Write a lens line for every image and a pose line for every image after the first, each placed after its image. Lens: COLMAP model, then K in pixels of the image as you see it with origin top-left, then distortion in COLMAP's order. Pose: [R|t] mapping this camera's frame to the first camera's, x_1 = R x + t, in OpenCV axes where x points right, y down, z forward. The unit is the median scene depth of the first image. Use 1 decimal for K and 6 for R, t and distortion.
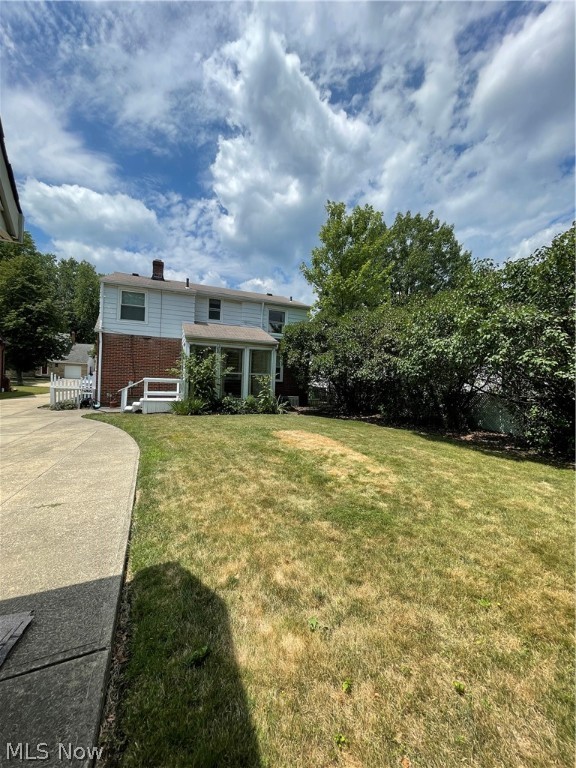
lens RADIAL K [[309.5, 0, 292.2], [0, 309.5, 382.5], [0, 0, 1]] dist [-0.007957, 0.005543]
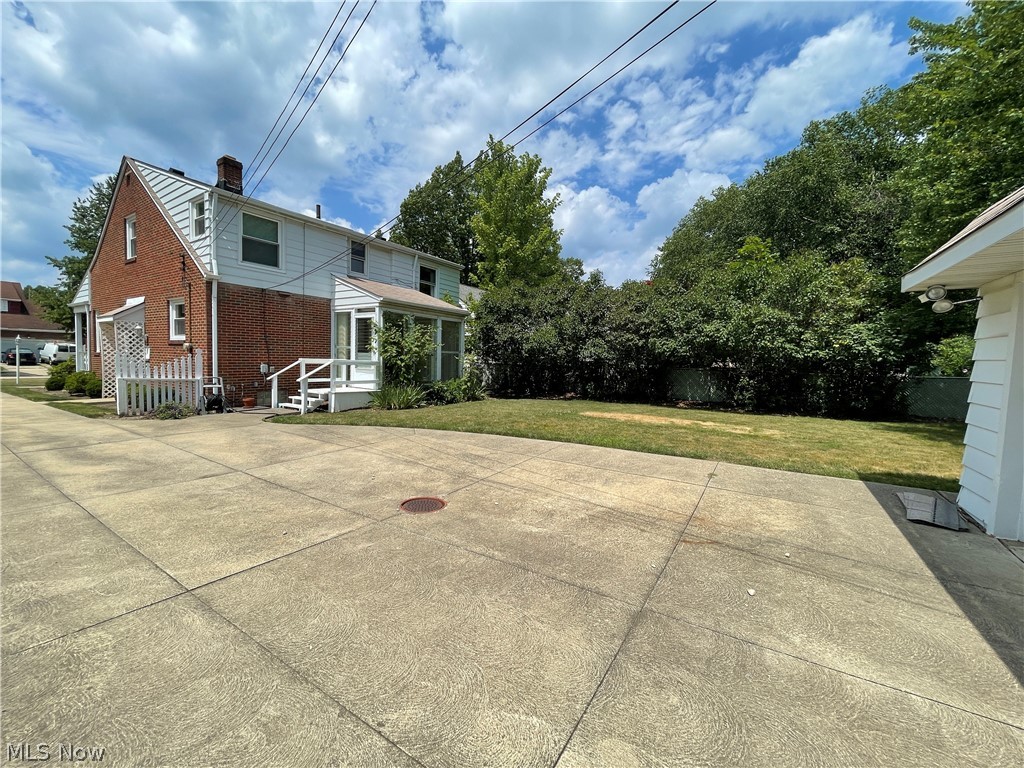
lens RADIAL K [[412.6, 0, 507.6], [0, 412.6, 381.8], [0, 0, 1]] dist [-0.007957, 0.005543]
pose [[0.838777, -0.042928, 0.542780, -0.589238], [0.010510, 0.997978, 0.062686, -0.016034], [-0.544373, -0.046875, 0.837532, 0.039513]]
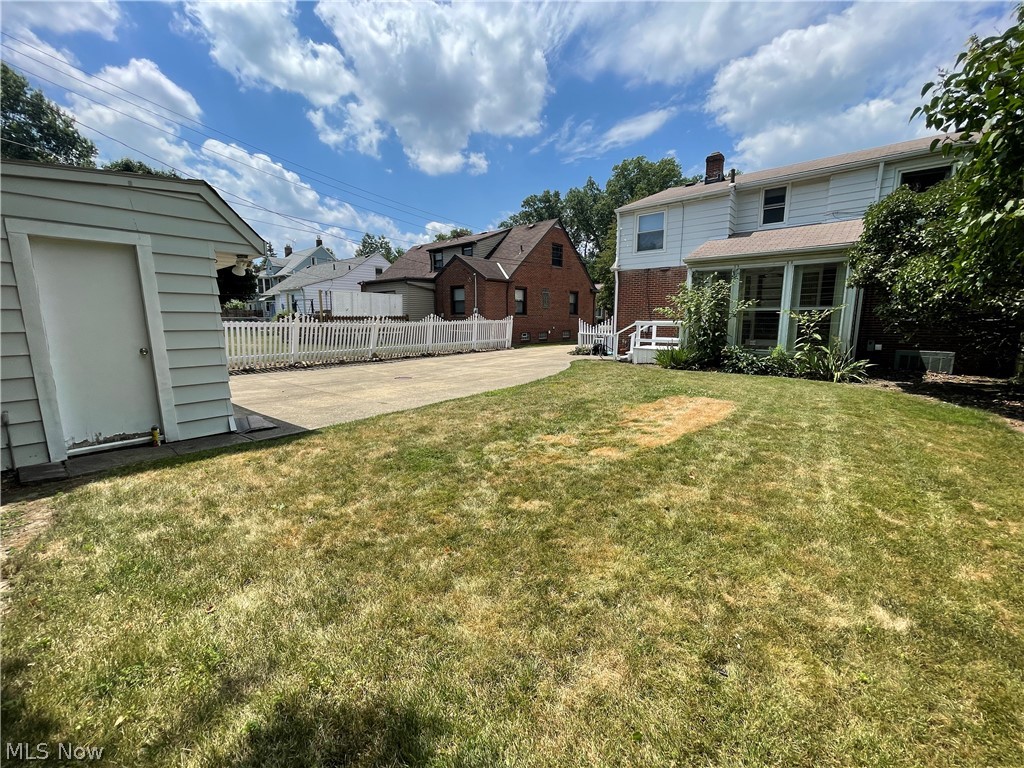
lens RADIAL K [[412.6, 0, 507.6], [0, 412.6, 381.8], [0, 0, 1]] dist [-0.007957, 0.005543]
pose [[0.426795, 0.101272, -0.898660, 0.361575], [0.008418, 0.993222, 0.115927, 0.015698], [0.904309, -0.057042, 0.423050, 0.184357]]
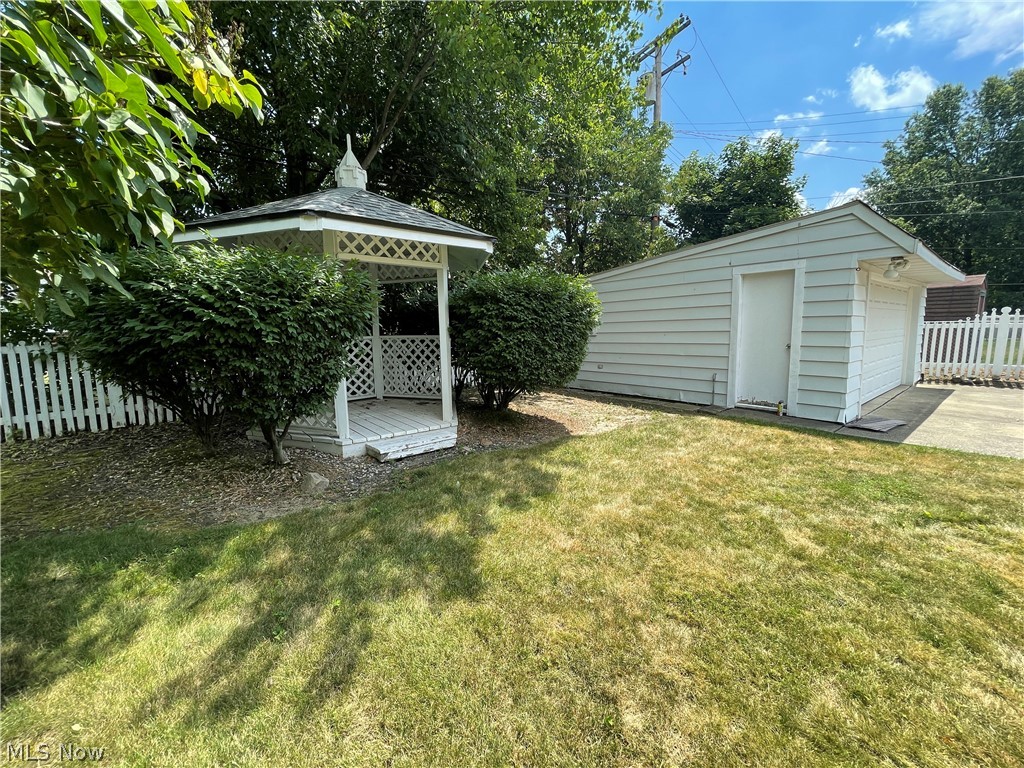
lens RADIAL K [[412.6, 0, 507.6], [0, 412.6, 381.8], [0, 0, 1]] dist [-0.007957, 0.005543]
pose [[-0.965102, 0.014588, -0.261467, 0.352878], [-0.021092, 0.990873, 0.133135, 0.012078], [0.261023, 0.134004, -0.955986, 0.442995]]
